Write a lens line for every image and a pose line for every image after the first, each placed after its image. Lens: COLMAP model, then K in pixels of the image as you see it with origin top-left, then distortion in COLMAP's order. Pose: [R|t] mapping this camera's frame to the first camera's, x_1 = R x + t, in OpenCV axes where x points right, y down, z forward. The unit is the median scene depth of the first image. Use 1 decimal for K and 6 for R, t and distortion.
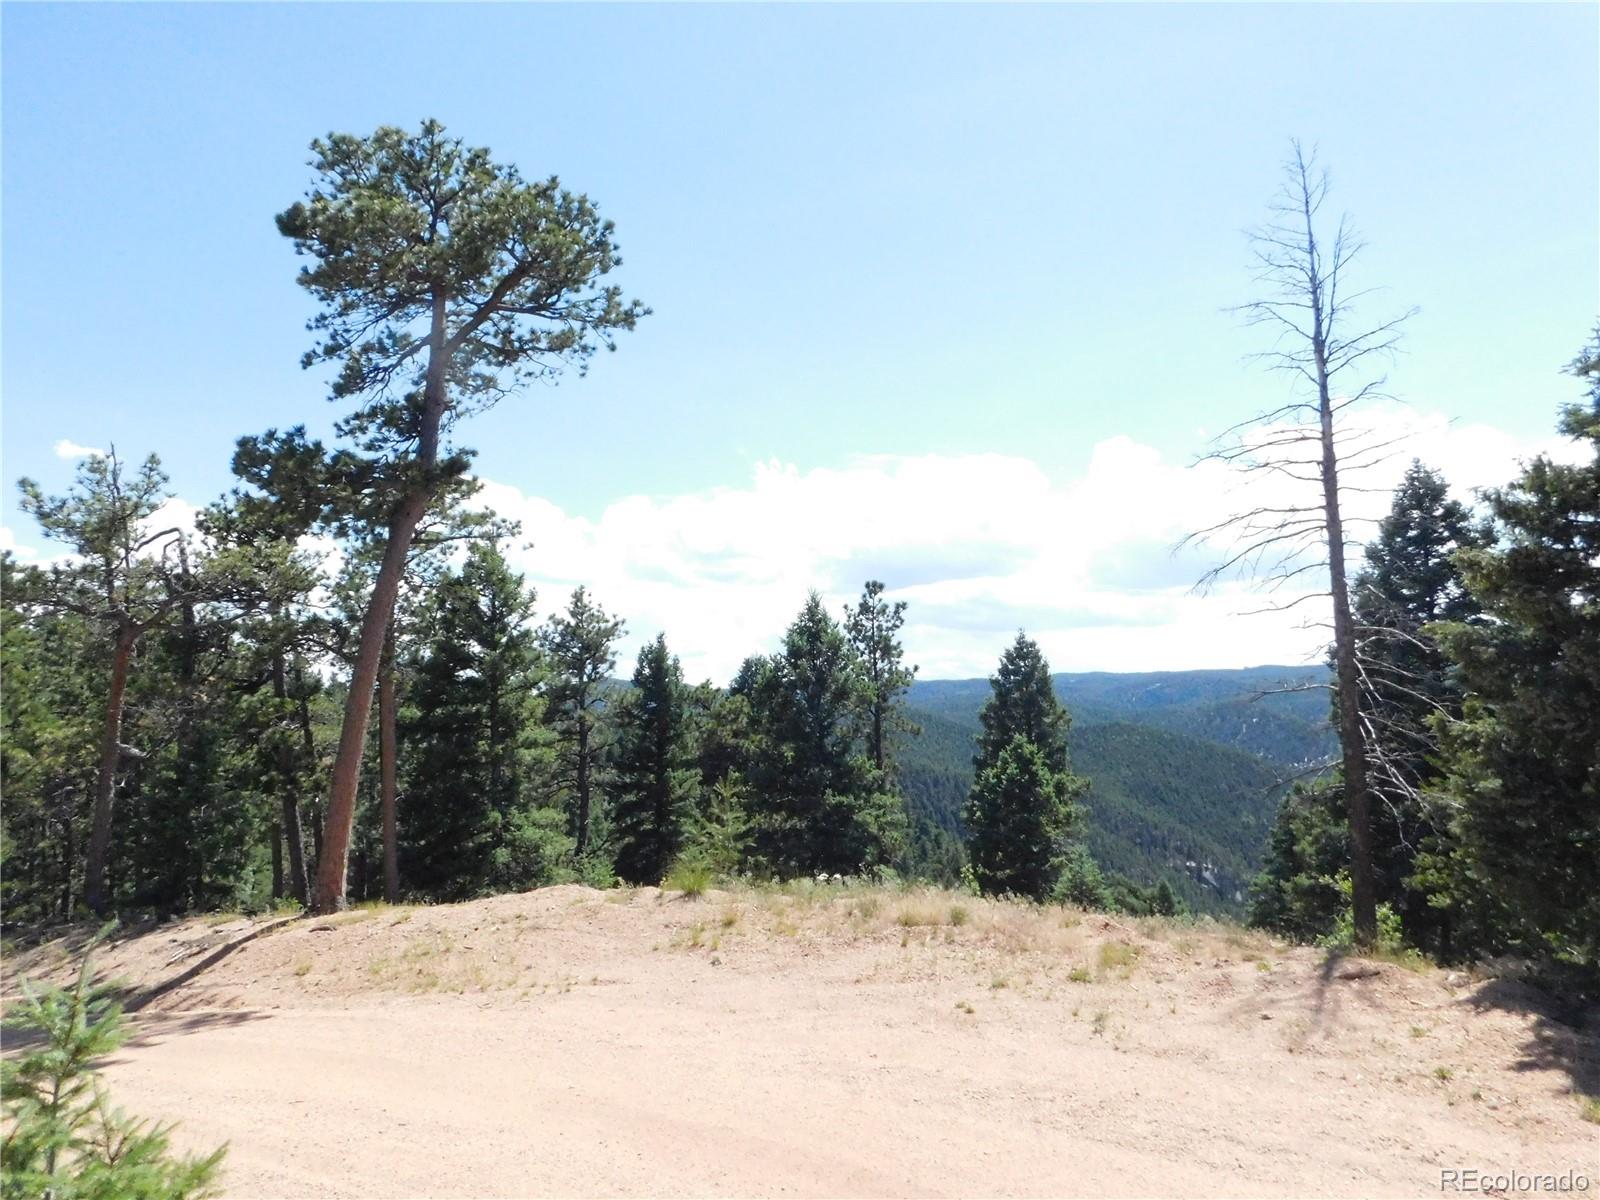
lens RADIAL K [[1066.1, 0, 811.0], [0, 1066.1, 600.3], [0, 0, 1]] dist [-0.072046, 0.065195]
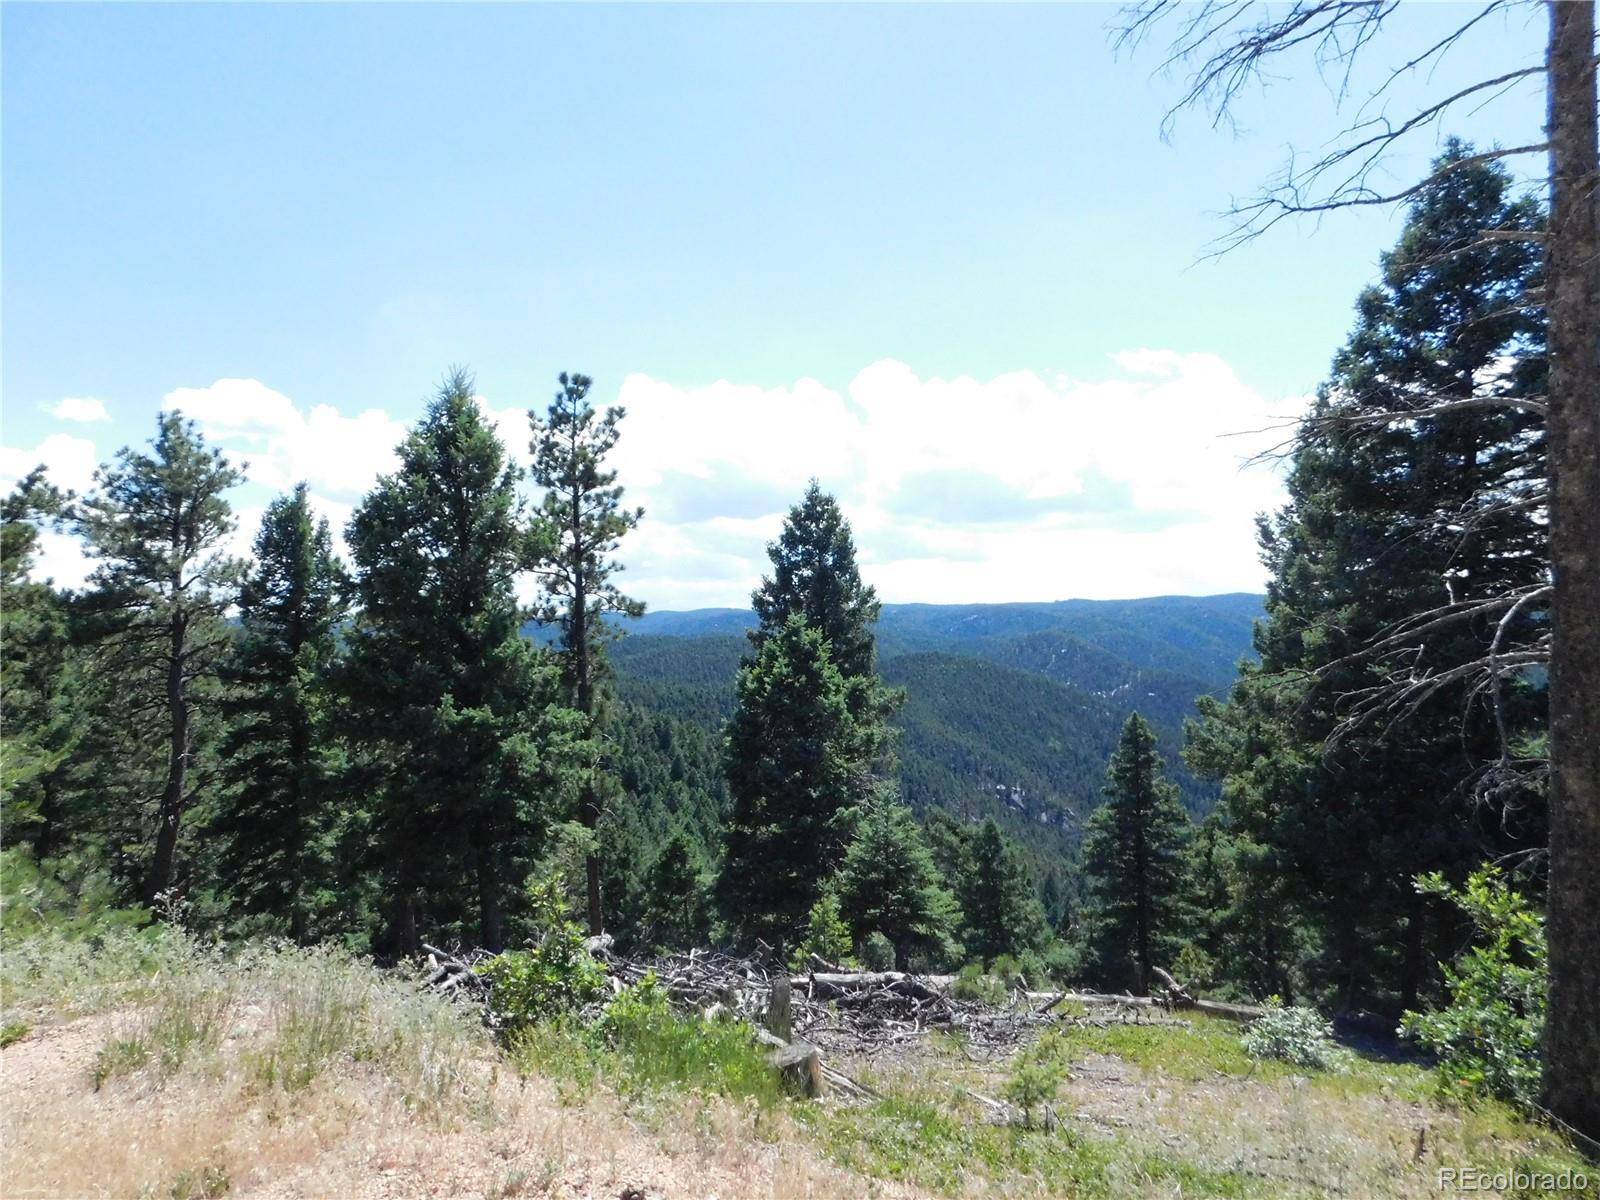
lens RADIAL K [[1063.6, 0, 801.9], [0, 1063.6, 606.7], [0, 0, 1]] dist [-0.066846, 0.054187]
pose [[0.988009, 0.008958, 0.154137, 0.094290], [-0.020027, 0.997317, 0.070410, 0.071320], [-0.153093, -0.072653, 0.985537, 0.345661]]
